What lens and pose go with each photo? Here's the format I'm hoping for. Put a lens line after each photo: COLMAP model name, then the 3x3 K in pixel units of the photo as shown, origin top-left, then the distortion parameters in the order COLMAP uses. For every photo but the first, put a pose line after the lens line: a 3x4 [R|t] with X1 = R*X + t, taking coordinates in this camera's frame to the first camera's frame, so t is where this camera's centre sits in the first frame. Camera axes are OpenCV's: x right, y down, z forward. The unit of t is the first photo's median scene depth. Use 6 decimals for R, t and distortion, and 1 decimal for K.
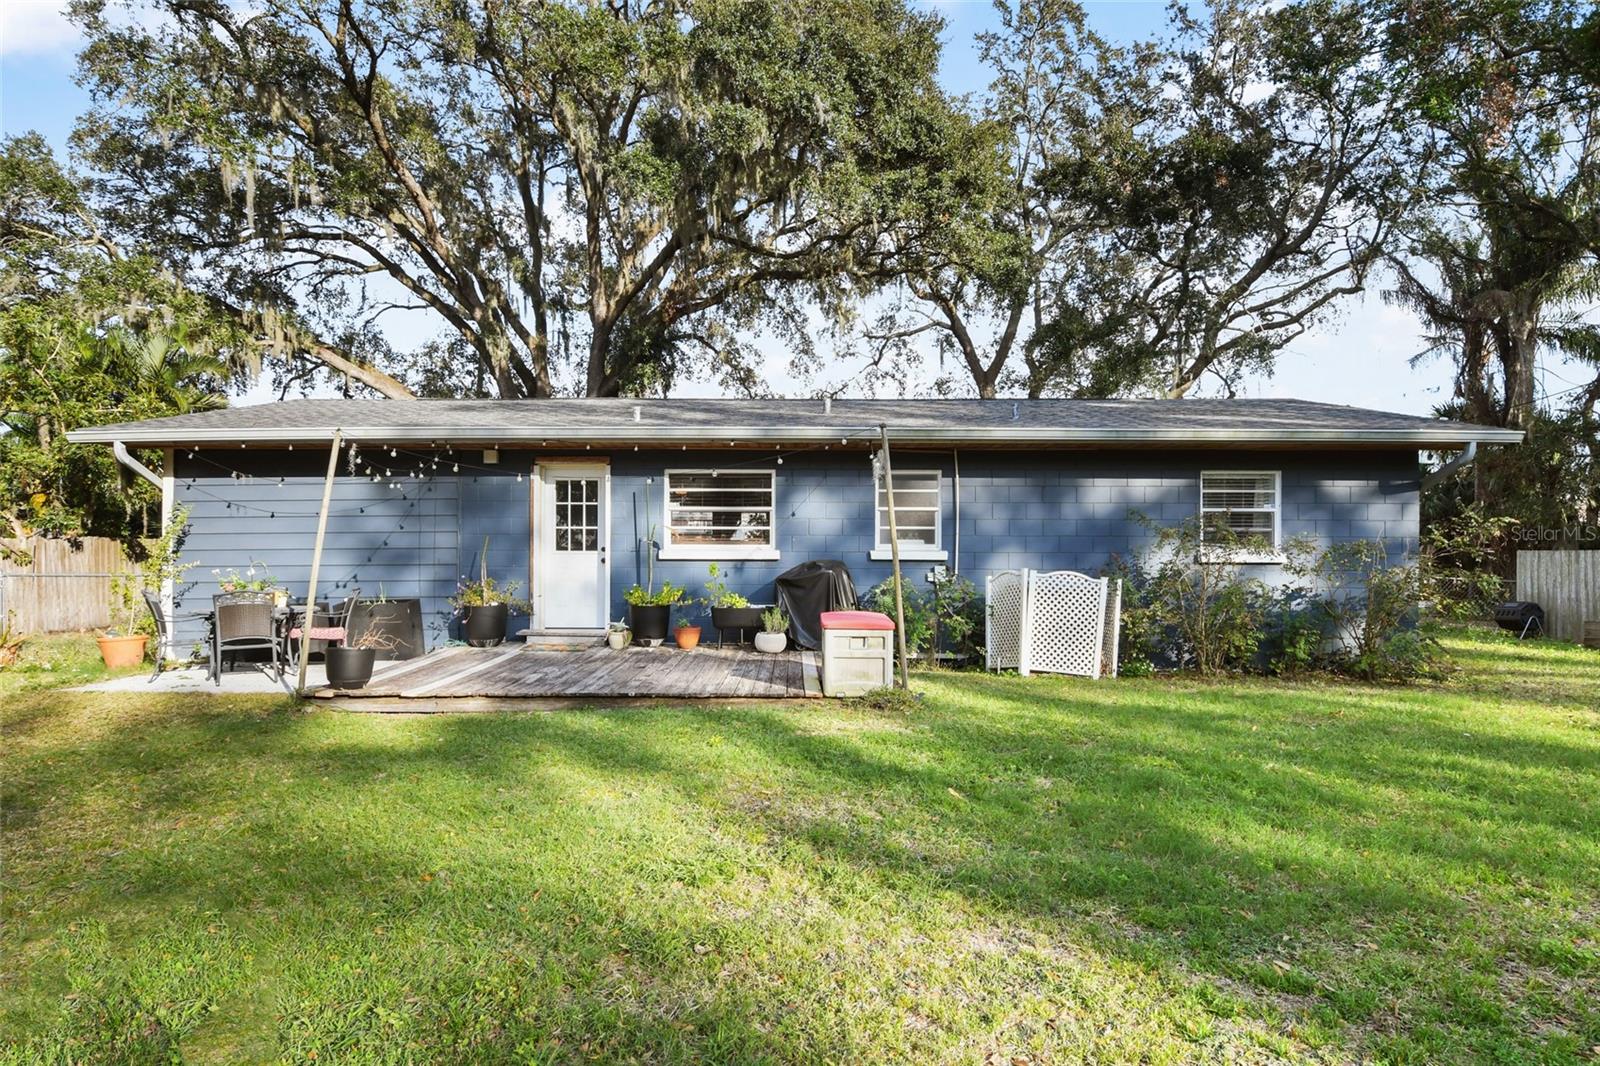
lens RADIAL K [[876.8, 0, 800.1], [0, 876.8, 542.9], [0, 0, 1]] dist [0.000213, -0.000925]
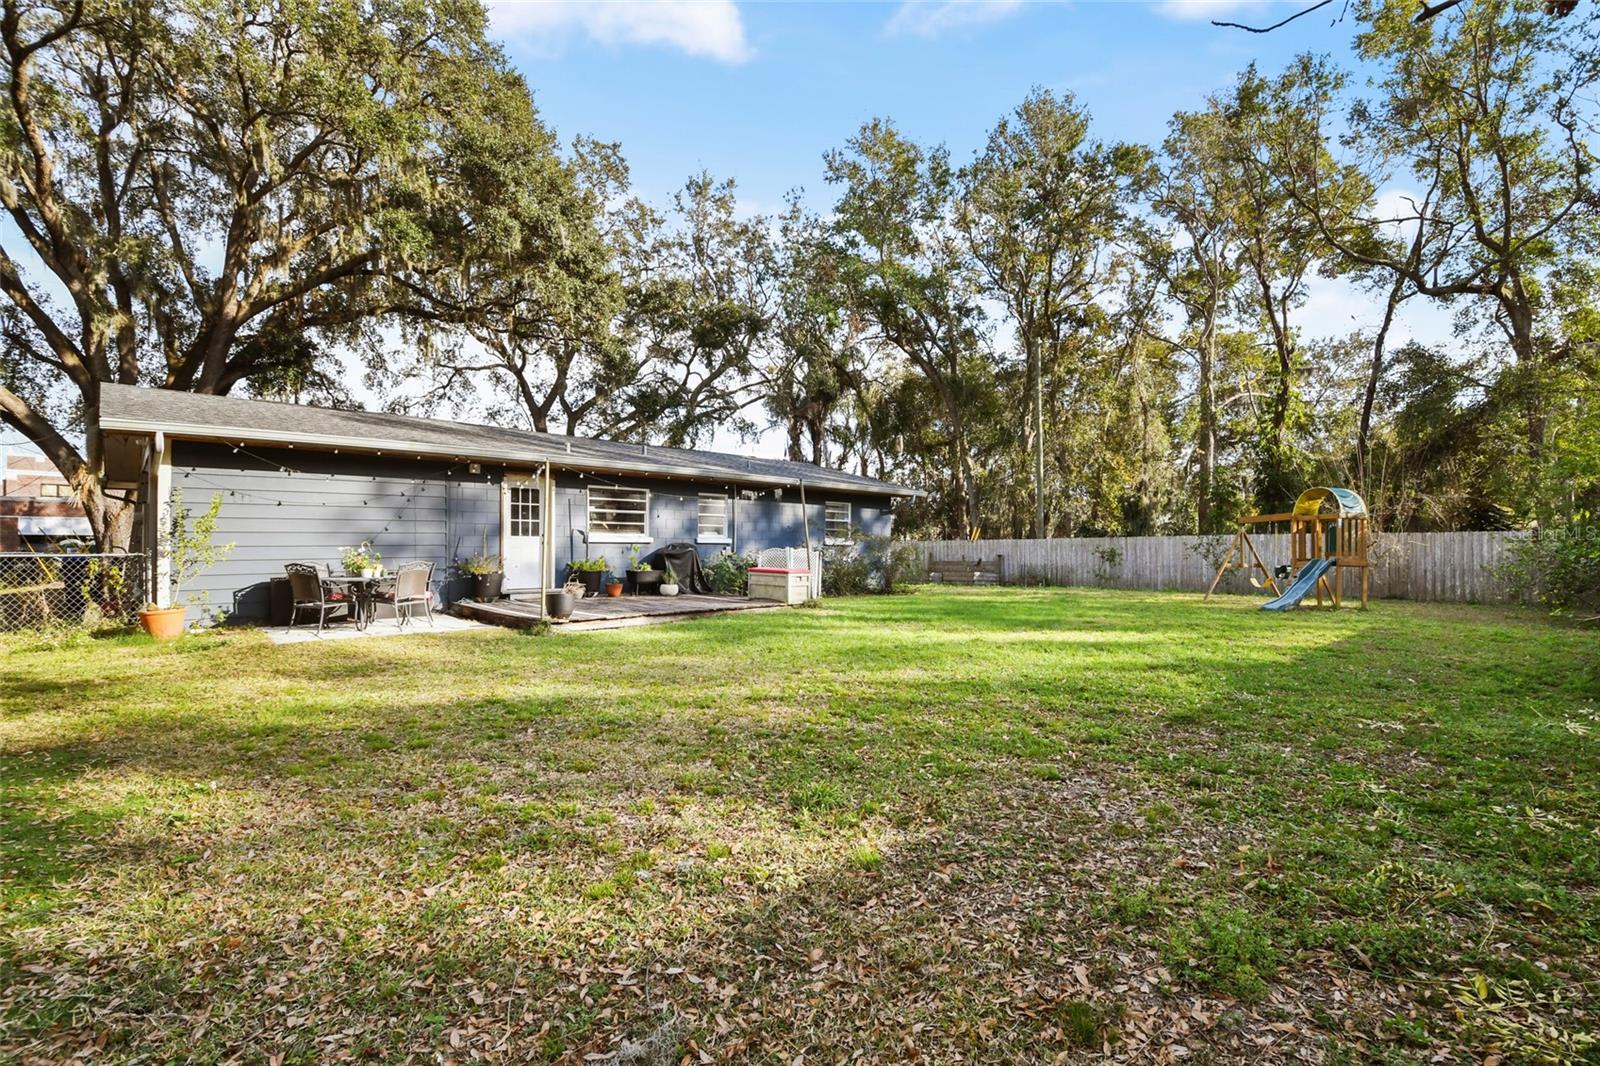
lens RADIAL K [[695.3, 0, 800.0], [0, 695.3, 533.6], [0, 0, 1]] dist [-0.000176, -0.000076]
pose [[0.725876, 0.012863, 0.687705, -0.728462], [-0.009503, 0.999917, -0.008672, 0.010435], [-0.687760, -0.000241, 0.725938, -0.167100]]
